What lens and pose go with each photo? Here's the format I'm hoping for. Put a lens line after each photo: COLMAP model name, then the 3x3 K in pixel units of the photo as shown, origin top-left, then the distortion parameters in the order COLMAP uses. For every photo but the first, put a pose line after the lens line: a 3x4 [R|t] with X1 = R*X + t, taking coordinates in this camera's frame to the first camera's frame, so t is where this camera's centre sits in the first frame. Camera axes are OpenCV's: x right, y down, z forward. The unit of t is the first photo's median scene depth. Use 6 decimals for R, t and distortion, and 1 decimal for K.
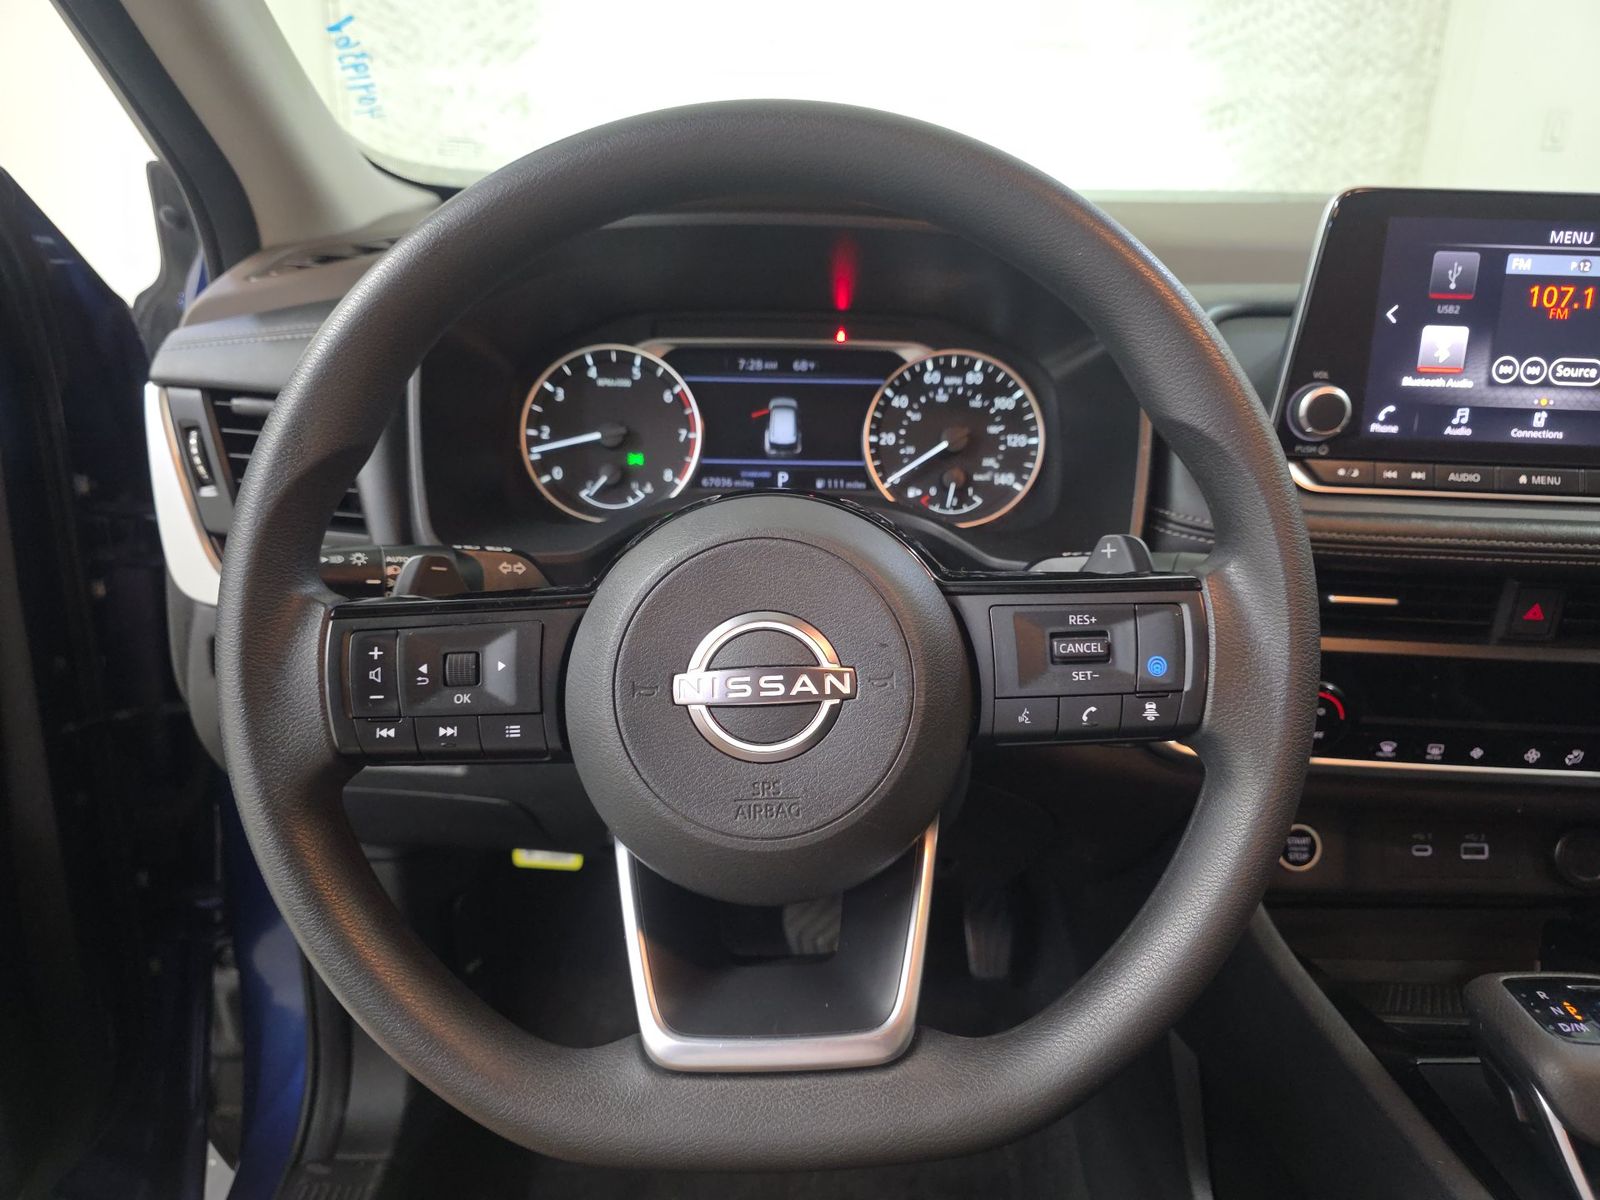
lens RADIAL K [[1088.2, 0, 721.8], [0, 1088.2, 579.2], [0, 0, 1]] dist [0.045348, -0.042430]
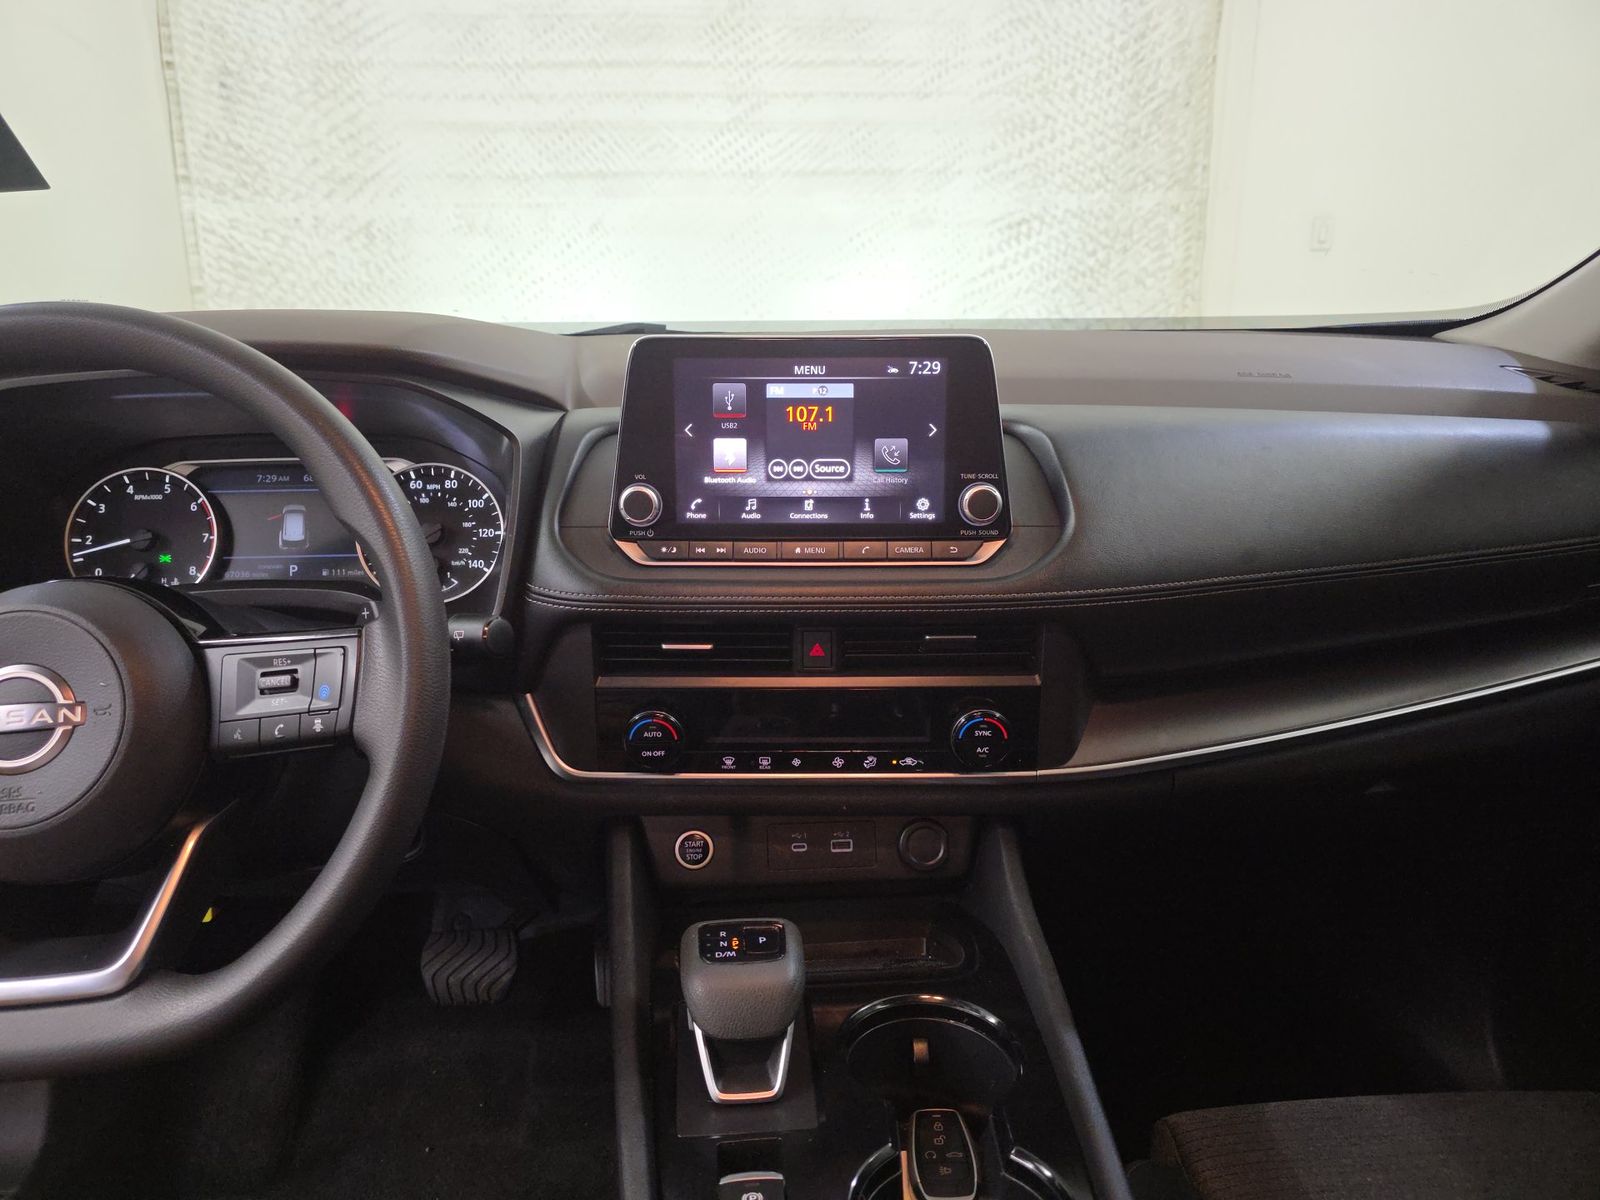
lens RADIAL K [[1088.2, 0, 728.9], [0, 1088.2, 588.6], [0, 0, 1]] dist [0.045348, -0.042430]
pose [[0.997818, -0.038710, 0.053494, 0.481228], [0.042780, 0.996100, -0.077164, 0.044239], [-0.050298, 0.079284, 0.995582, -0.246377]]
